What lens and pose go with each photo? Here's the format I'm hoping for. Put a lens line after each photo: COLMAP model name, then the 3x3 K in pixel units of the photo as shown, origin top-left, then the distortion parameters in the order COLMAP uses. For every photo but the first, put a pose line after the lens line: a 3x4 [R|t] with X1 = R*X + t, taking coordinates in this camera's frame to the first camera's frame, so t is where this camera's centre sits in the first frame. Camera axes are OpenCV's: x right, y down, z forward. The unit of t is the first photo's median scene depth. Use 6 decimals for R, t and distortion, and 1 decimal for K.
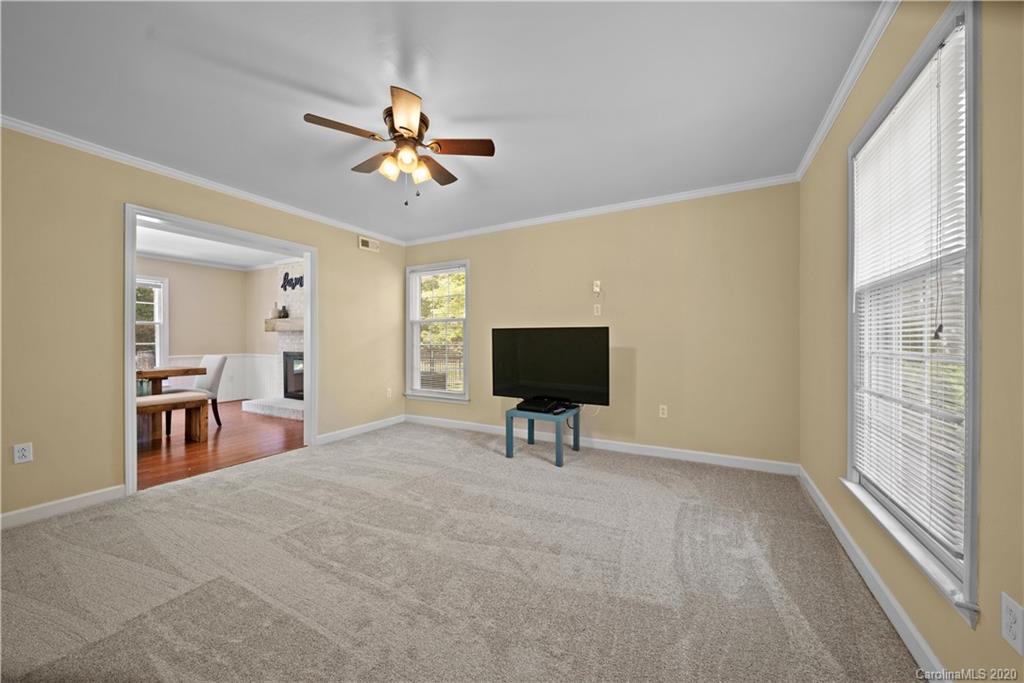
lens RADIAL K [[346.1, 0, 512.0], [0, 346.1, 341.5], [0, 0, 1]] dist [0.008498, 0.000020]
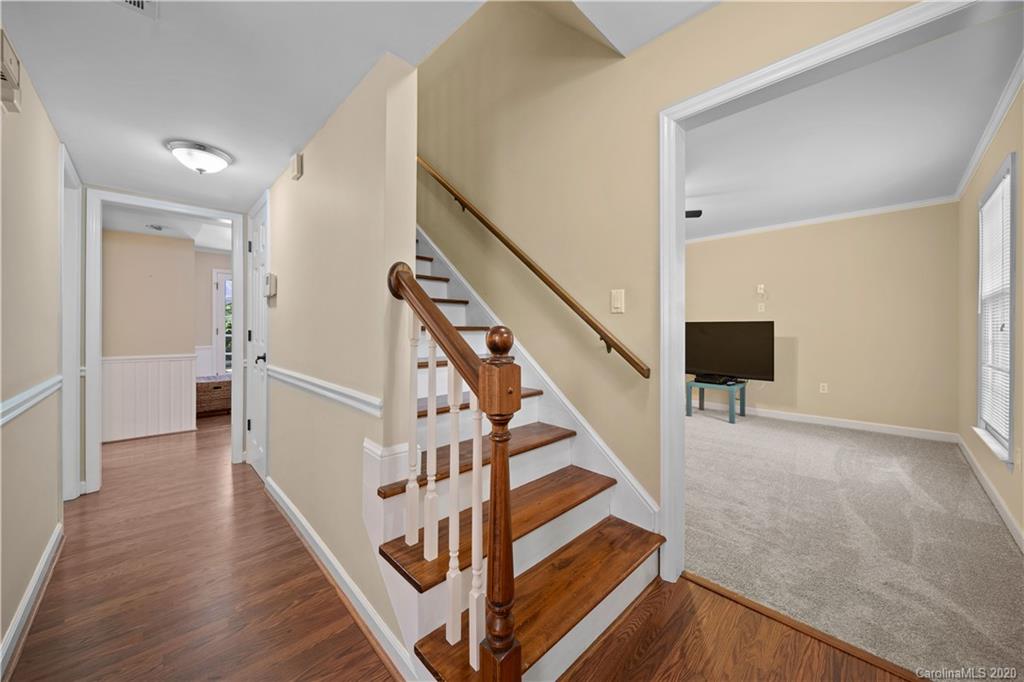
lens RADIAL K [[364.1, 0, 509.8], [0, 364.1, 332.3], [0, 0, 1]] dist [-0.000805, -0.000097]
pose [[0.959257, 0.001951, -0.282529, -0.289978], [-0.001708, 0.999998, 0.001106, 0.000134], [0.282530, -0.000579, 0.959258, -0.602330]]
